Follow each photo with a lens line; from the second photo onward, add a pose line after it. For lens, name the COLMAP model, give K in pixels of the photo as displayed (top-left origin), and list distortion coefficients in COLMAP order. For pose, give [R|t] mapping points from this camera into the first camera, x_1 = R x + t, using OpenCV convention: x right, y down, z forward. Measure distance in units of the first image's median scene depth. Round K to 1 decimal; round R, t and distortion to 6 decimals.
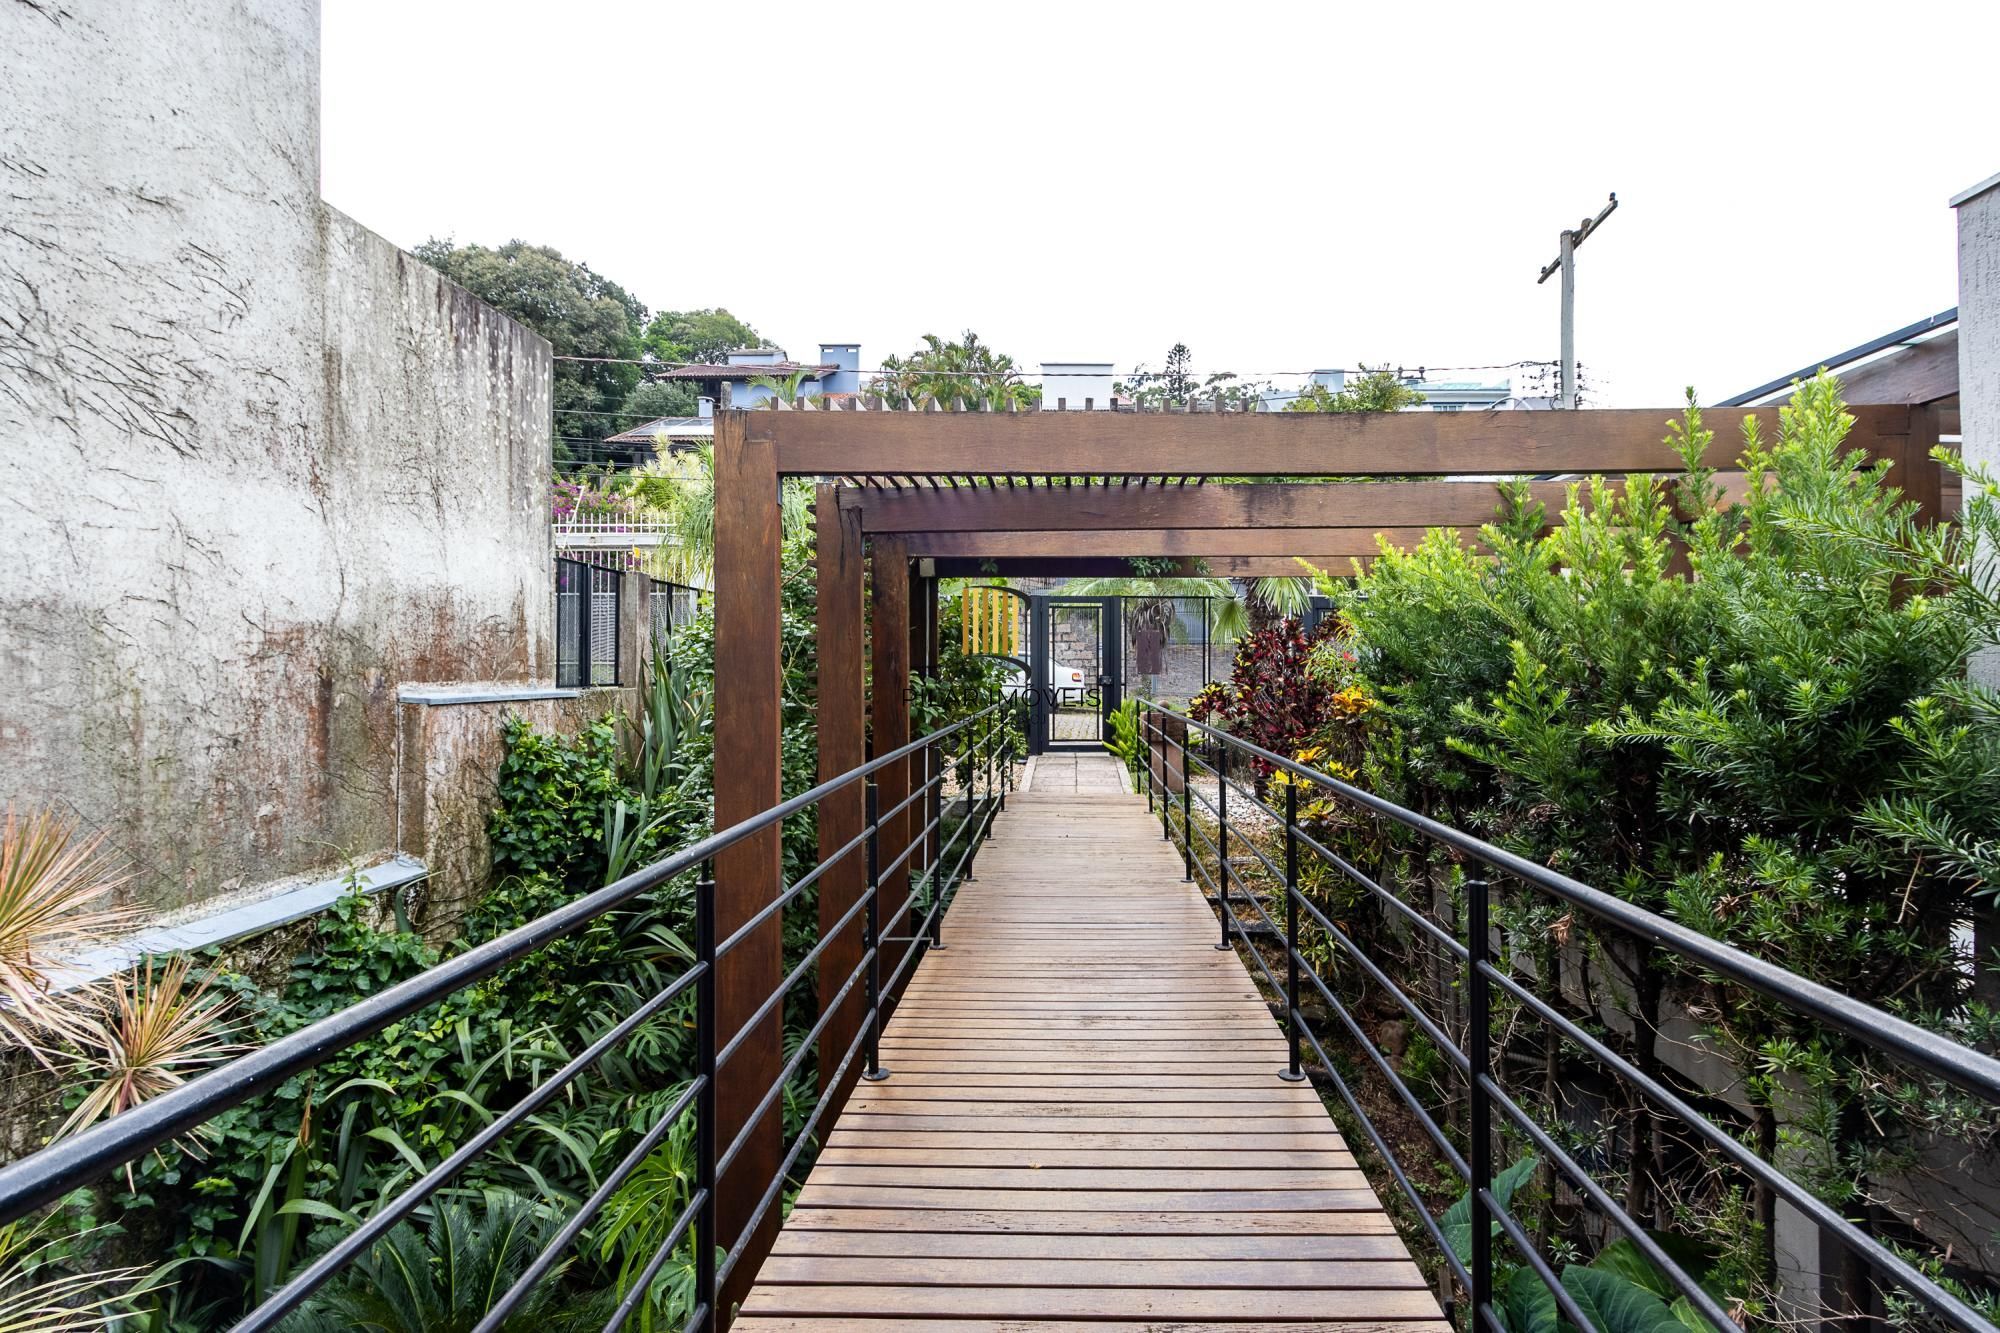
lens RADIAL K [[1761.5, 0, 1045.8], [0, 1761.5, 608.1], [0, 0, 1]] dist [0.000062, -0.005702]
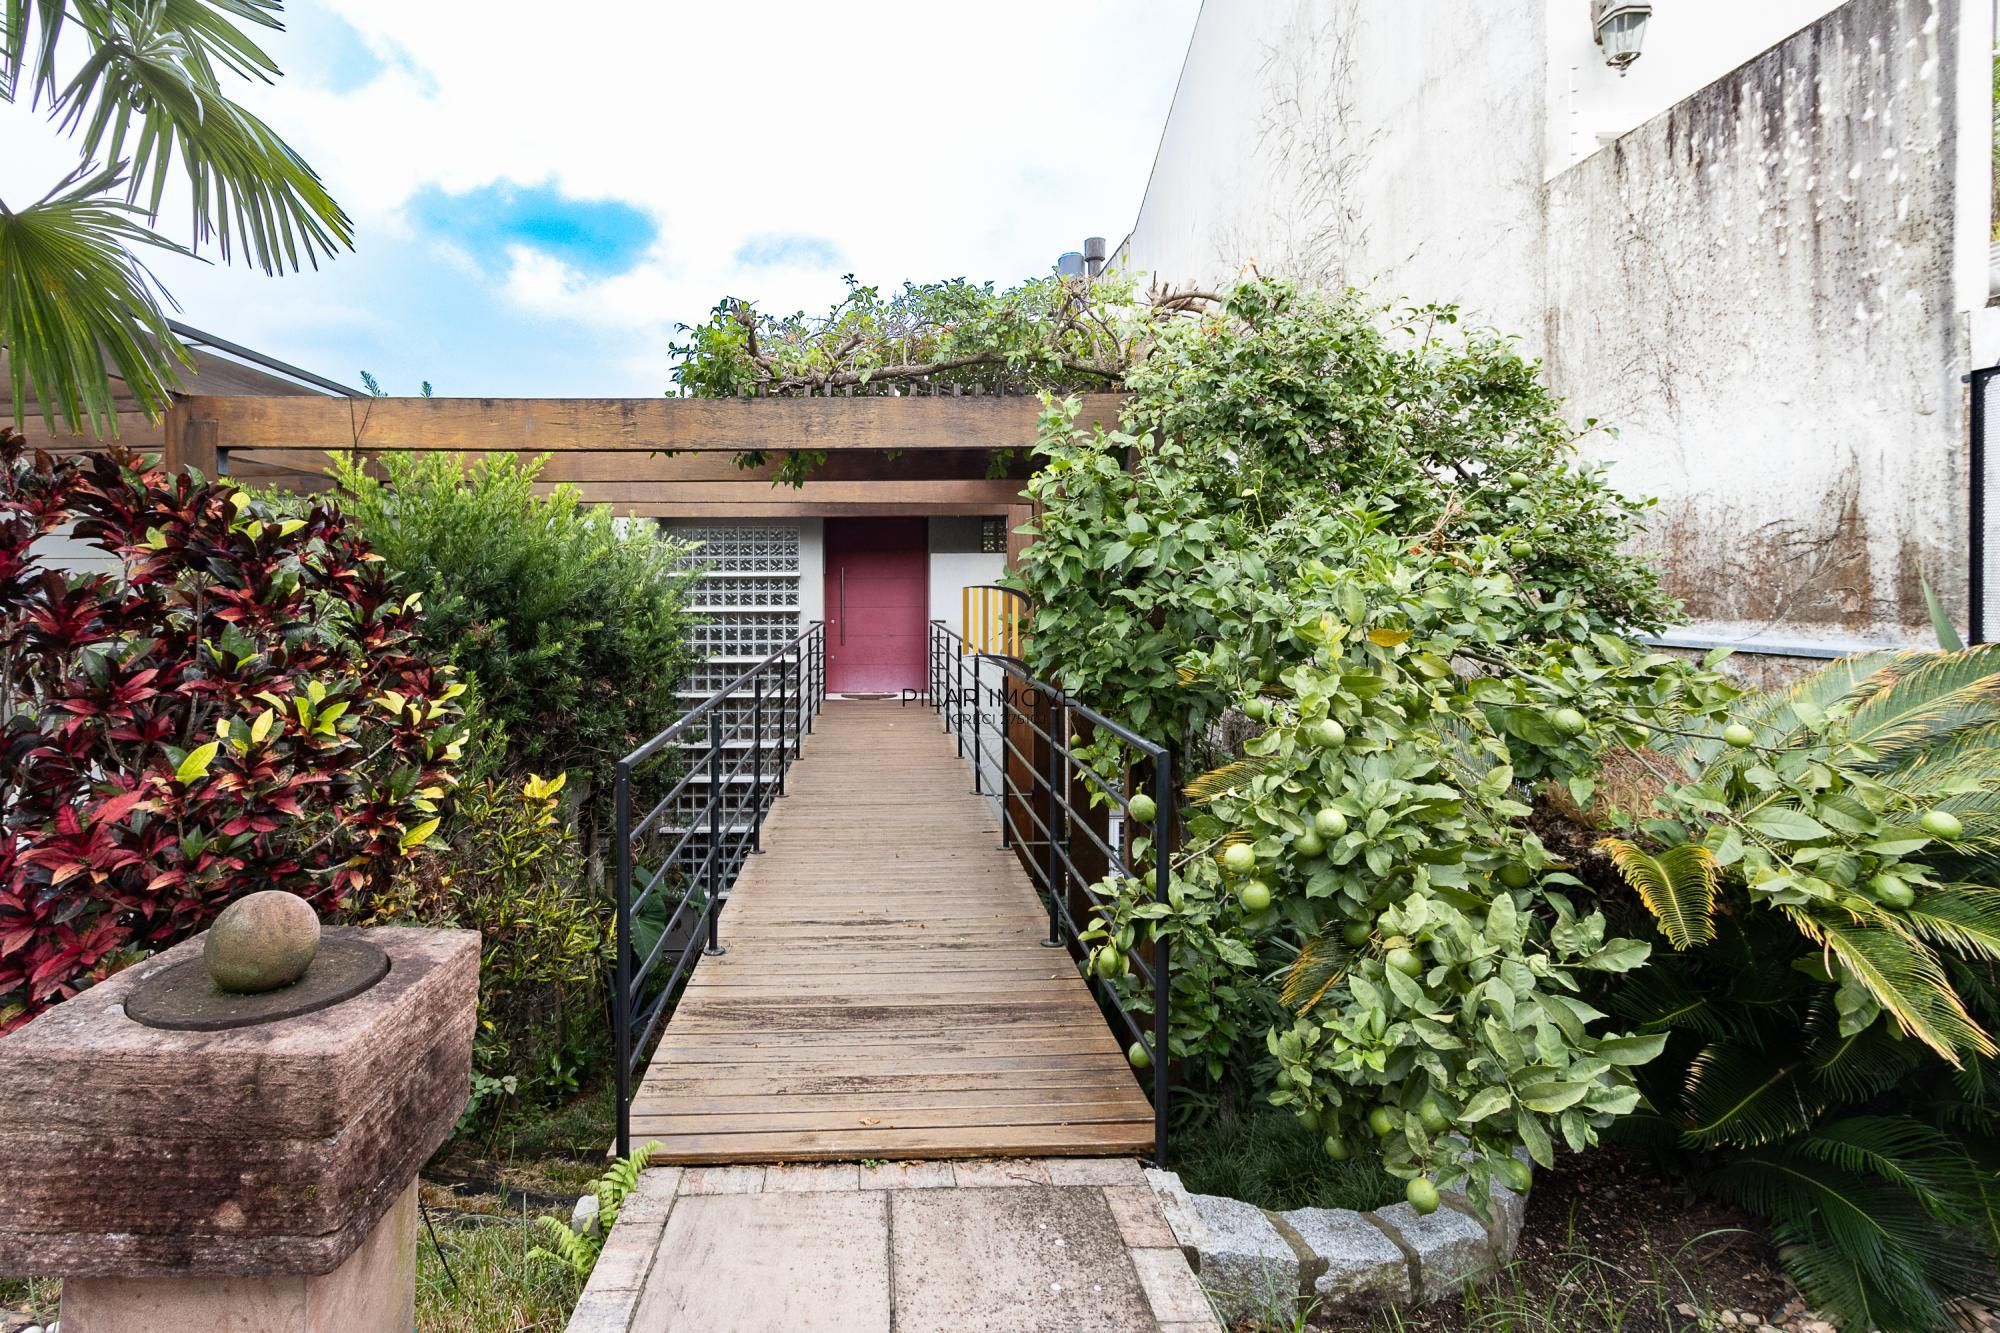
lens RADIAL K [[1761.5, 0, 1045.8], [0, 1761.5, 608.1], [0, 0, 1]] dist [0.000062, -0.005702]
pose [[-0.993918, 0.009941, -0.109672, 0.025245], [0.012363, 0.999694, -0.021433, 0.045850], [0.109426, -0.022658, -0.993737, 1.581700]]
